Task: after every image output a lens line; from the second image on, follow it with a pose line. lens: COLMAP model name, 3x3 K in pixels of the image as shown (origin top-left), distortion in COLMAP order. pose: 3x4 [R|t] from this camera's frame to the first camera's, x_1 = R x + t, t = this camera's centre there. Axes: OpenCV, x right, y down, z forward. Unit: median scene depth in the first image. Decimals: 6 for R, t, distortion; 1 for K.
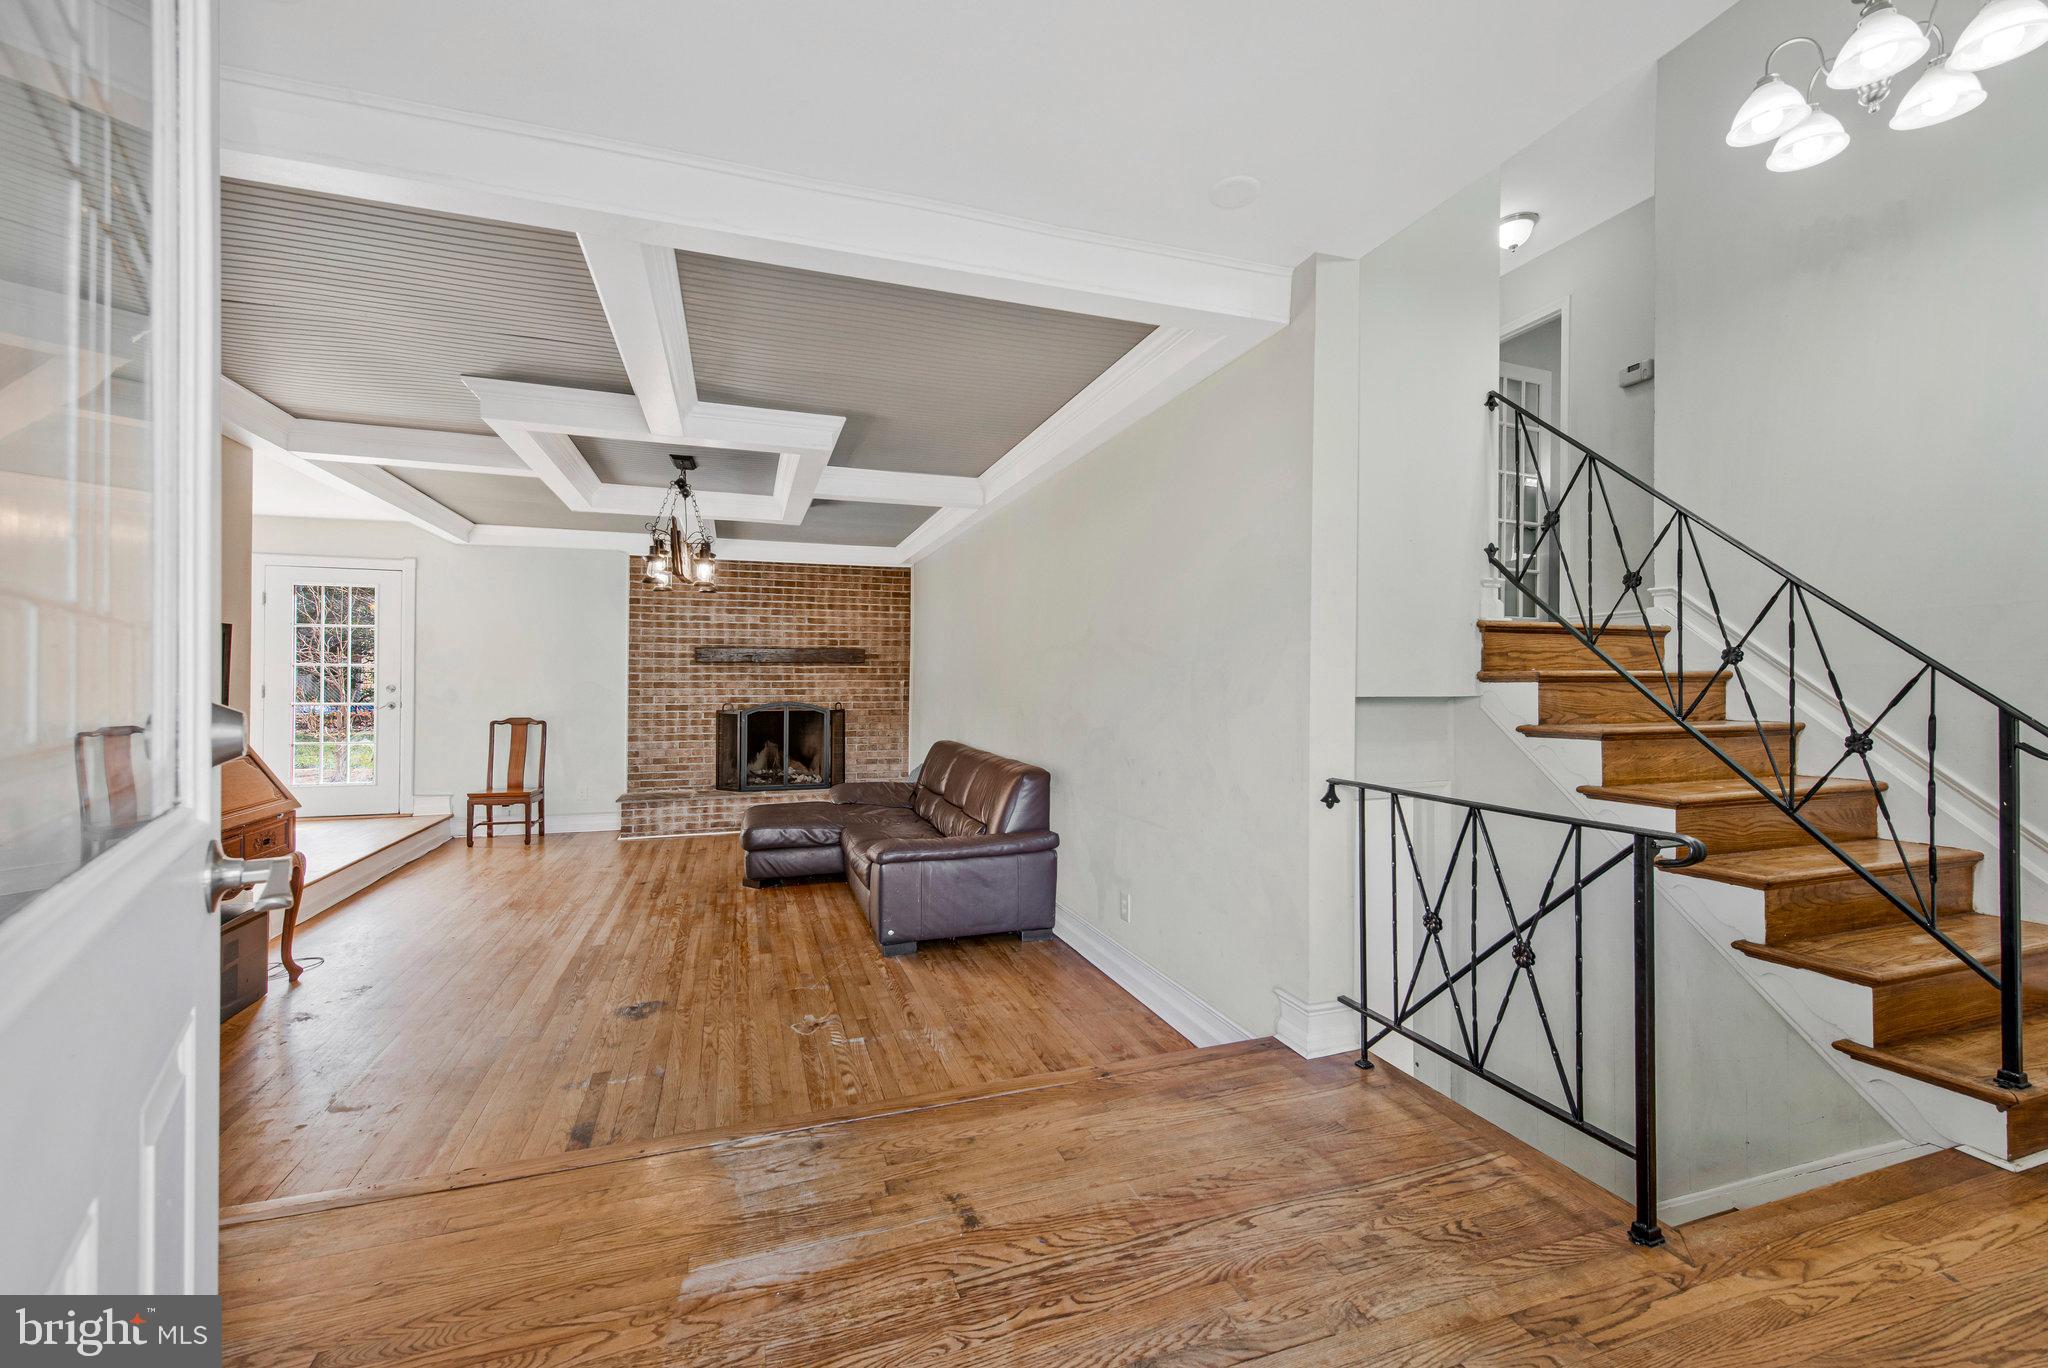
lens RADIAL K [[827.0, 0, 1009.6], [0, 827.0, 687.0], [0, 0, 1]] dist [0.019659, -0.002578]
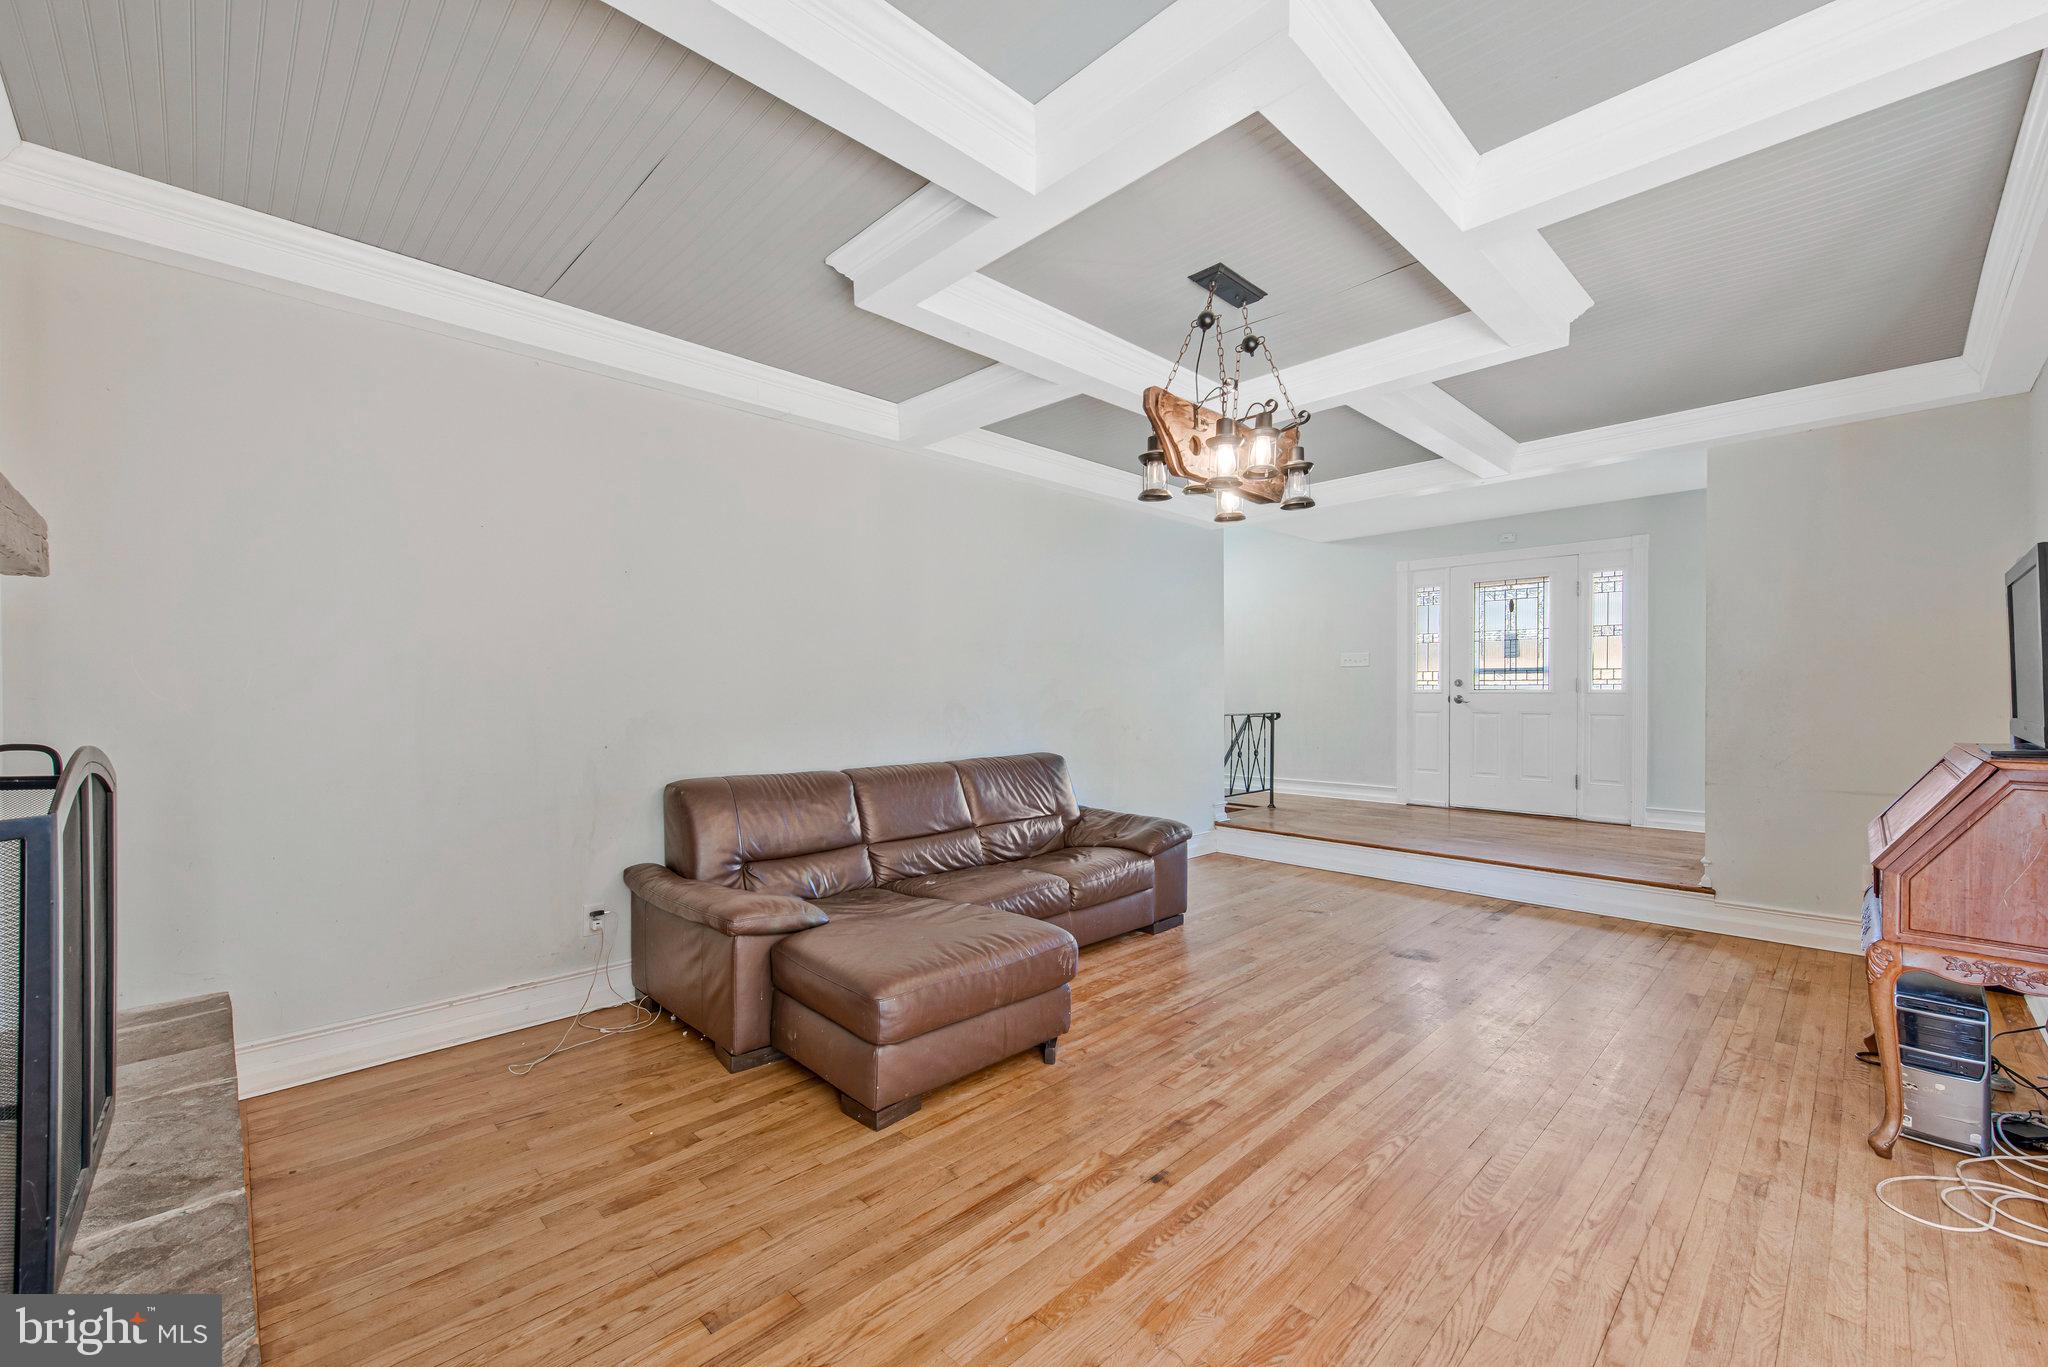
lens RADIAL K [[827.0, 0, 1031.4], [0, 827.0, 692.6], [0, 0, 1]] dist [0.019659, -0.002578]
pose [[-0.450822, 0.001400, 0.892613, -0.984218], [0.011328, 0.999927, 0.004153, 0.013689], [-0.892542, 0.011984, -0.450805, 1.588342]]
